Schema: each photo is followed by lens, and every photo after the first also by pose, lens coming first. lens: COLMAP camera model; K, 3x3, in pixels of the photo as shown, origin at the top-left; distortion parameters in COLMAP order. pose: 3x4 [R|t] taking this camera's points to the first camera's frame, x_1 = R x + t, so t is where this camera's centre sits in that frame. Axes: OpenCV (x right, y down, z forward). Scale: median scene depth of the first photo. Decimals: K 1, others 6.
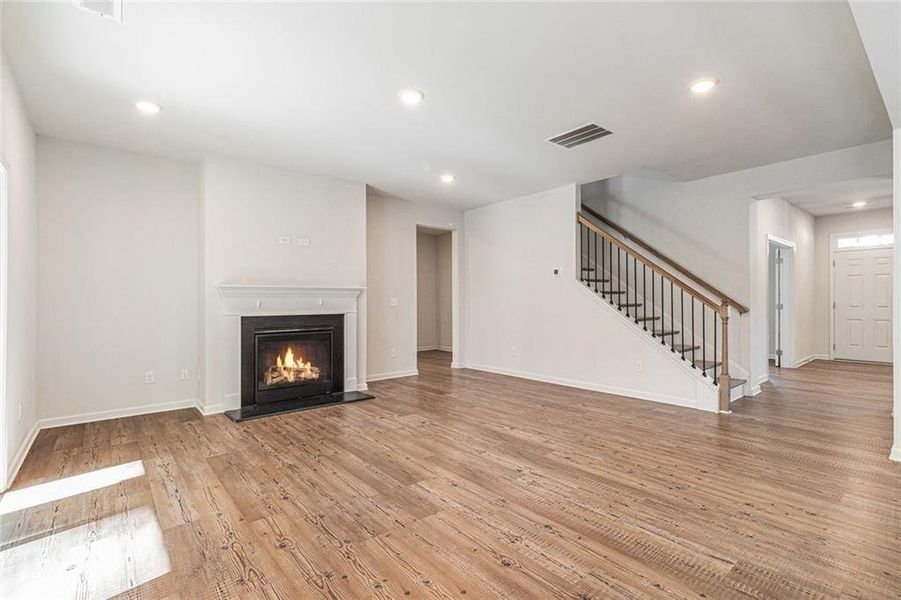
lens RADIAL K [[418.5, 0, 451.2], [0, 418.5, 302.9], [0, 0, 1]] dist [-0.001049, -0.000711]
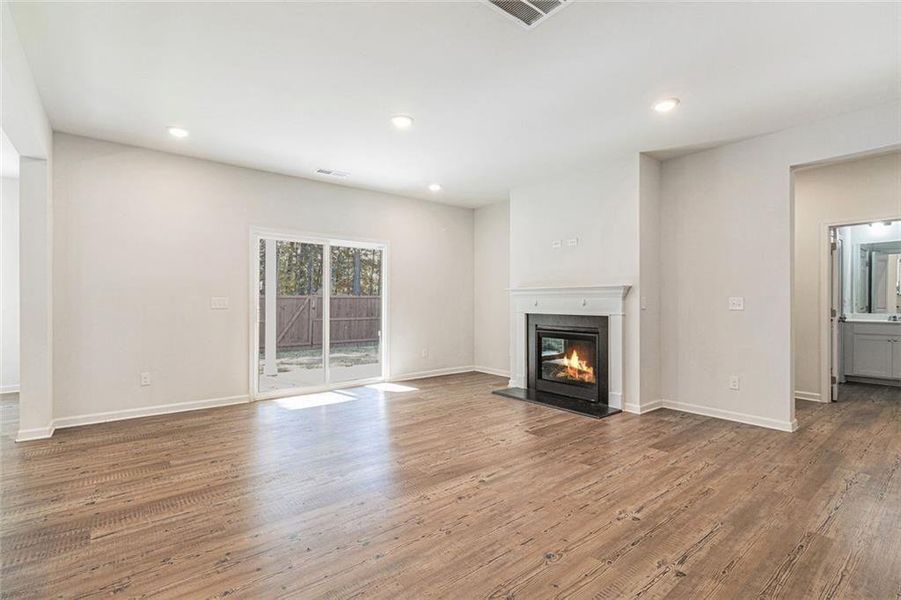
lens RADIAL K [[419.4, 0, 450.7], [0, 419.4, 298.5], [0, 0, 1]] dist [-0.000389, -0.000870]
pose [[-0.018219, -0.000627, -0.999834, 0.828284], [-0.005476, 0.999985, -0.000528, -0.010203], [0.999819, 0.005466, -0.018223, 0.920798]]
